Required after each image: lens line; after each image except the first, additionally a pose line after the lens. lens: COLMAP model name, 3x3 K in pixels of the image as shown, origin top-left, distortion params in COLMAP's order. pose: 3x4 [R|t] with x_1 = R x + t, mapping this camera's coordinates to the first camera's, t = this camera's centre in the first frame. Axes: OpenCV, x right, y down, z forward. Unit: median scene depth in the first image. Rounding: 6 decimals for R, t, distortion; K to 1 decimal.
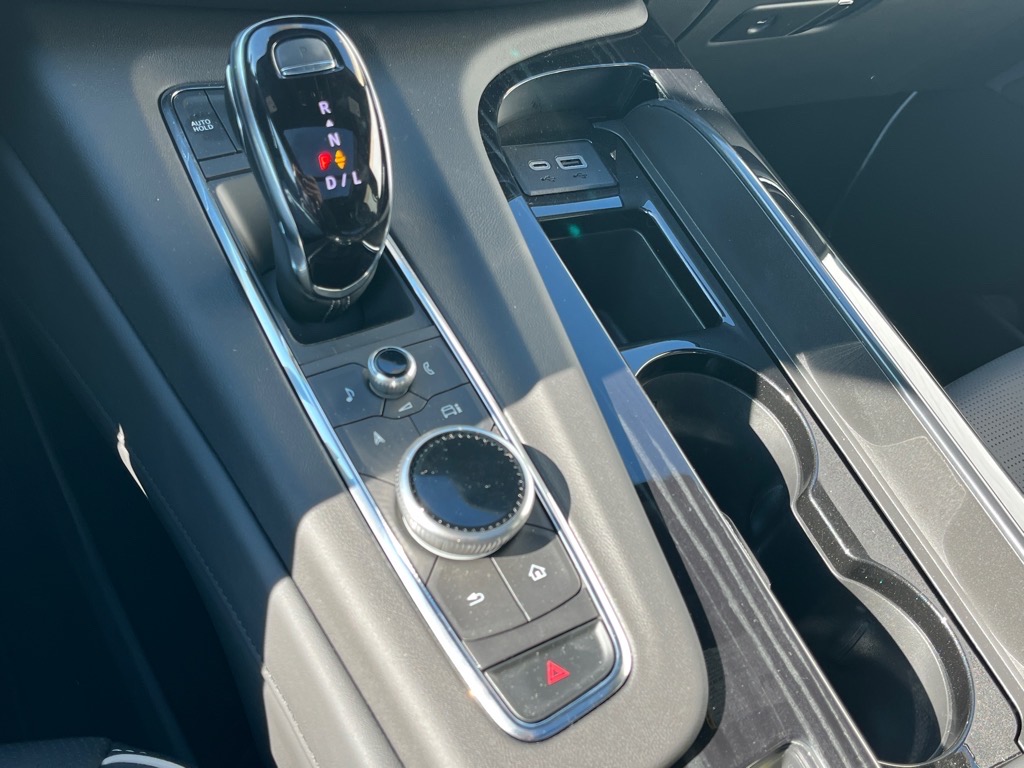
lens RADIAL K [[1118.9, 0, 485.2], [0, 1118.9, 382.8], [0, 0, 1]] dist [0.047112, -0.010931]
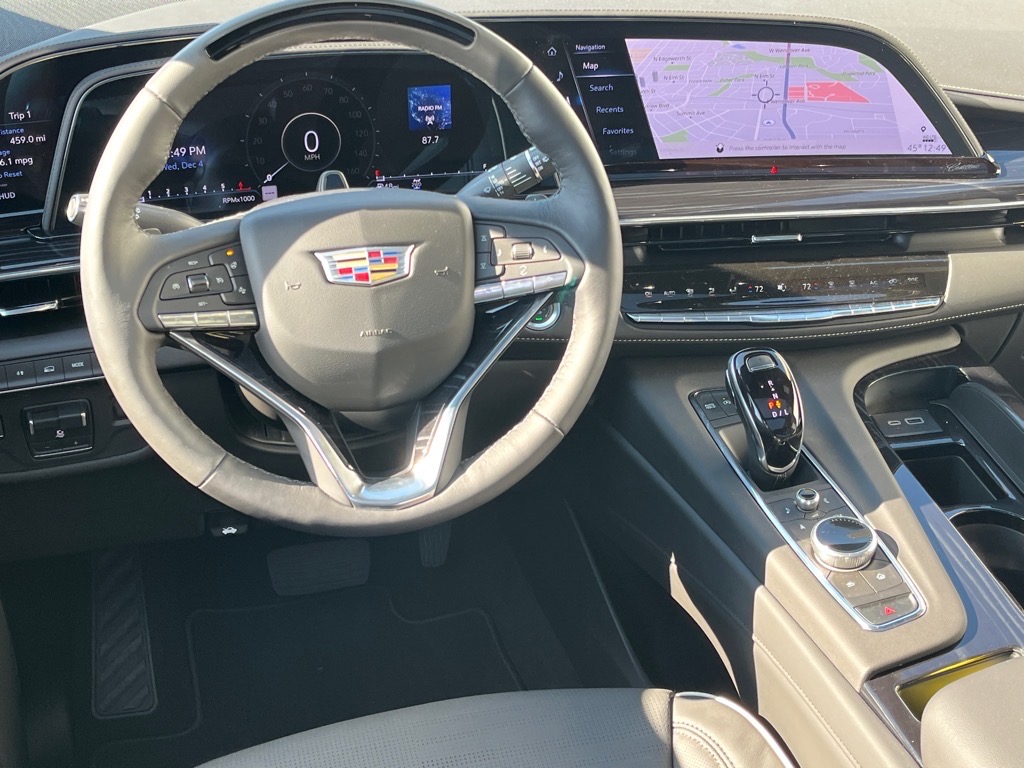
lens RADIAL K [[1303.2, 0, 512.0], [0, 1303.2, 384.0], [0, 0, 1]] dist [0.069157, -0.067697]
pose [[0.945264, -0.086789, -0.314552, 0.186346], [-0.023686, 0.943188, -0.331415, 0.620916], [0.325445, 0.320725, 0.889506, -1.461483]]
